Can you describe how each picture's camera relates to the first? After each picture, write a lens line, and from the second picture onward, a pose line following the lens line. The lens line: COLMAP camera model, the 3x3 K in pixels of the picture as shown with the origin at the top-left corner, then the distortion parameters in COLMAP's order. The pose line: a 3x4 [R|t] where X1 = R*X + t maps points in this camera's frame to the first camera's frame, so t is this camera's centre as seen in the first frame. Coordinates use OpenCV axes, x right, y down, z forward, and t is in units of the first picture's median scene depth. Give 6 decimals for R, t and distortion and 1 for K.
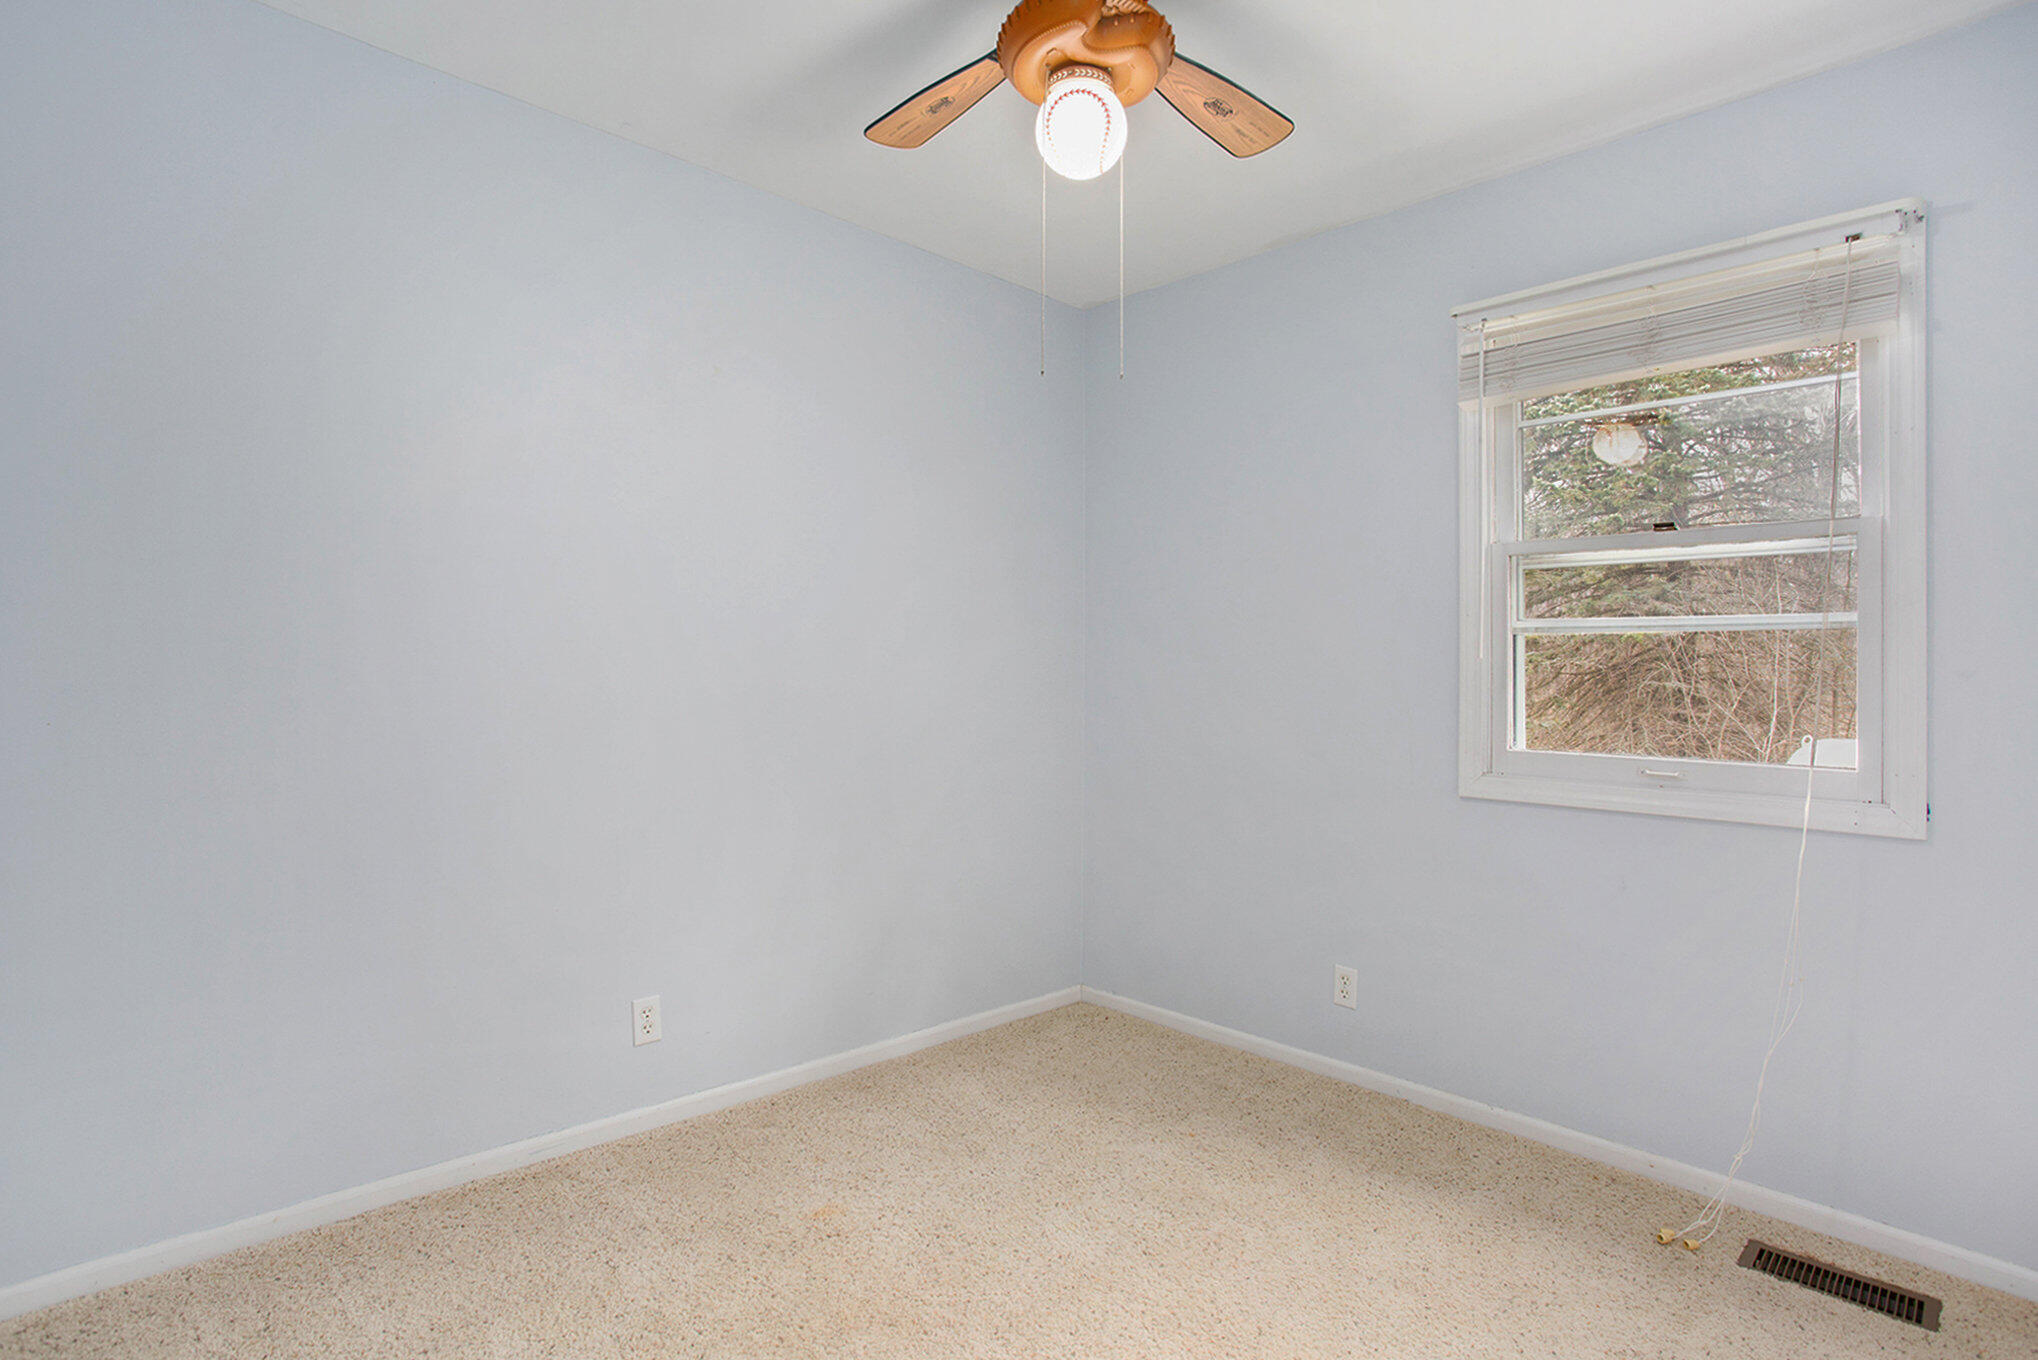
lens RADIAL K [[1046.2, 0, 1022.7], [0, 1046.2, 660.1], [0, 0, 1]] dist [-0.069472, 0.034155]
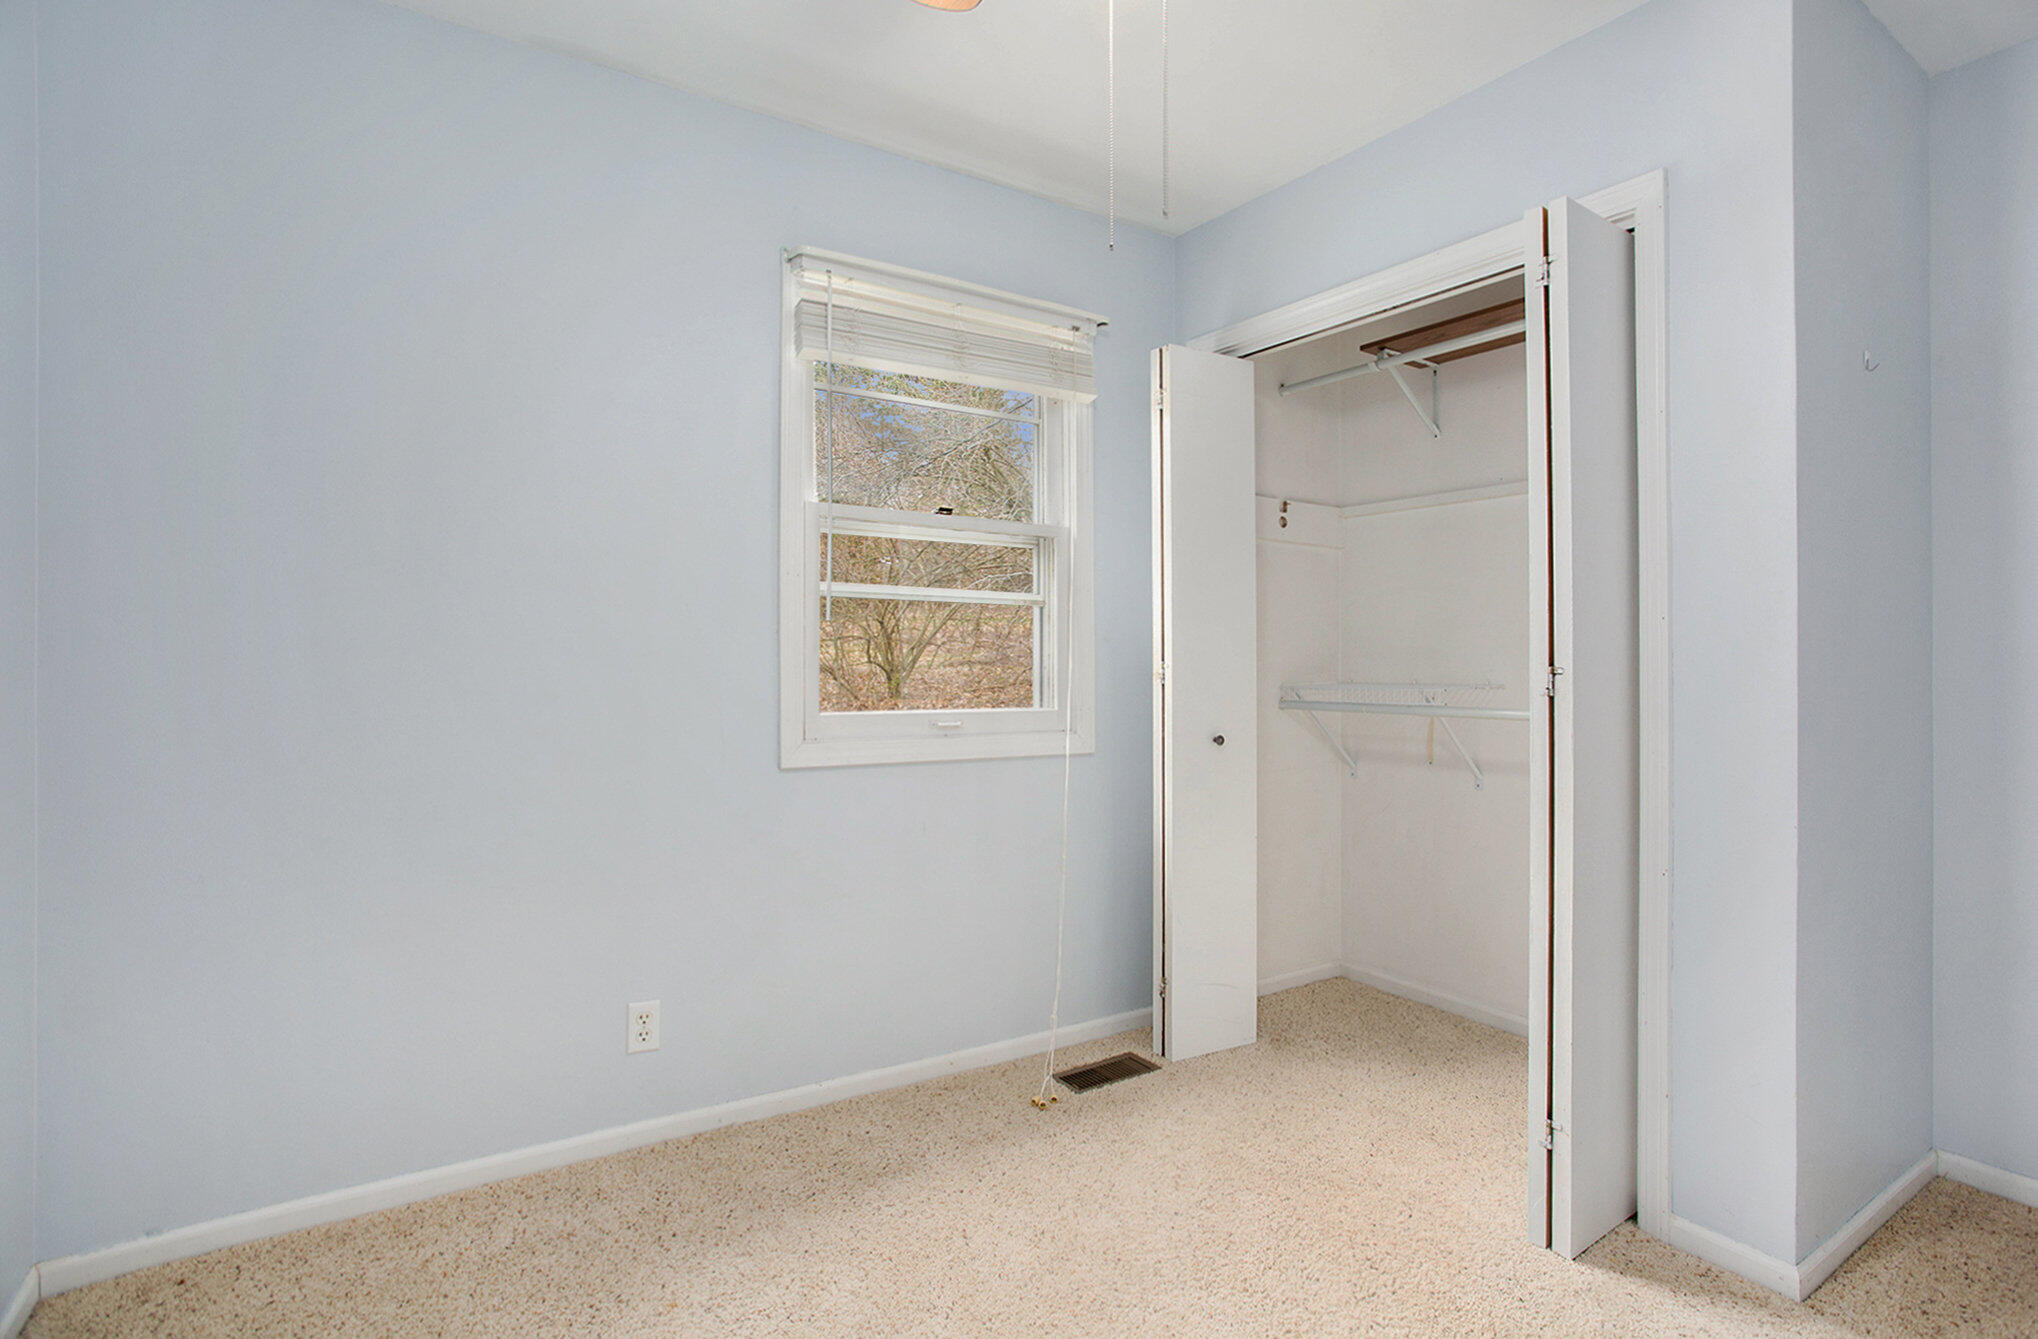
lens RADIAL K [[993.1, 0, 1016.9], [0, 993.1, 650.6], [0, 0, 1]] dist [0.000065, 0.001474]
pose [[0.200563, 0.004054, 0.979672, -0.451846], [-0.016230, 0.999868, -0.000815, 0.024590], [-0.979546, -0.015737, 0.200603, 0.667246]]
